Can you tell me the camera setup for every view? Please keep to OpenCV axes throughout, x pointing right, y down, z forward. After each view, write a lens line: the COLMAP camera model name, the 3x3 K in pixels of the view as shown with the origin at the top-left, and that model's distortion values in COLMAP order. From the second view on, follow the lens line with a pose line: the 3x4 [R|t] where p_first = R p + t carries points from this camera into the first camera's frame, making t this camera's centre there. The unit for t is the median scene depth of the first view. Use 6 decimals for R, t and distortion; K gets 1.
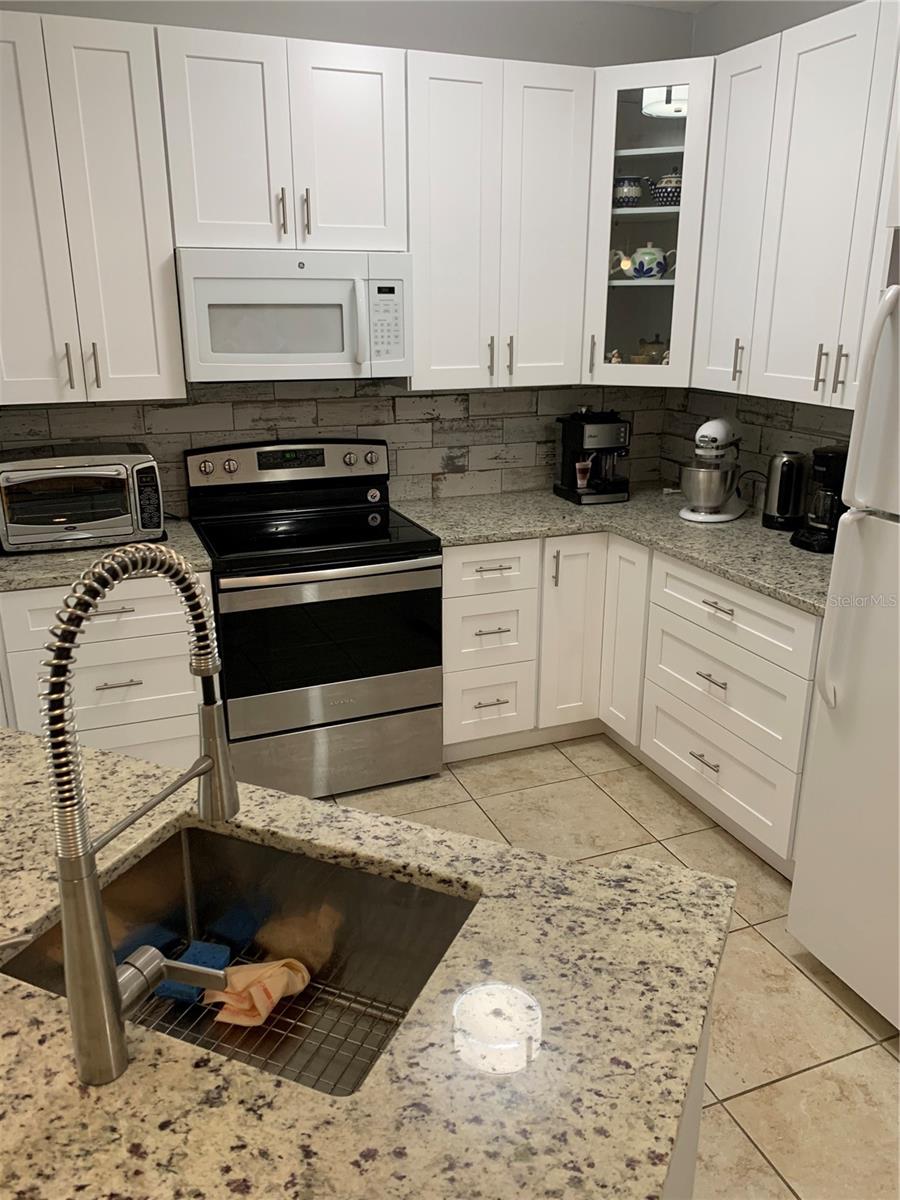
lens RADIAL K [[925.3, 0, 450.0], [0, 925.3, 600.0], [0, 0, 1]] dist [0.008777, -0.012983]
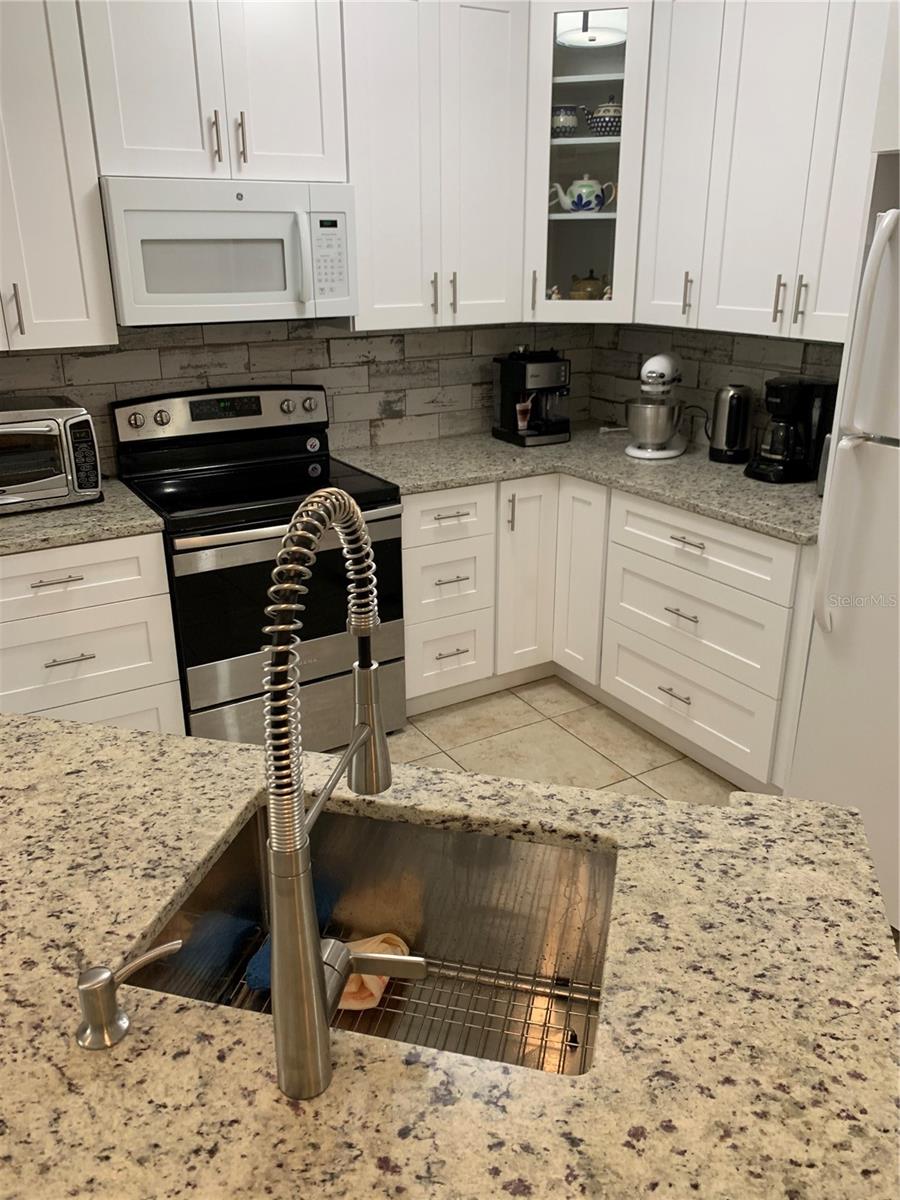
lens RADIAL K [[928.1, 0, 448.0], [0, 928.1, 592.8], [0, 0, 1]] dist [0.003272, -0.006027]
pose [[0.988480, -0.059631, 0.139111, -0.106760], [0.053399, 0.997414, 0.048108, 0.000607], [-0.141620, -0.040126, 0.989108, 0.036091]]
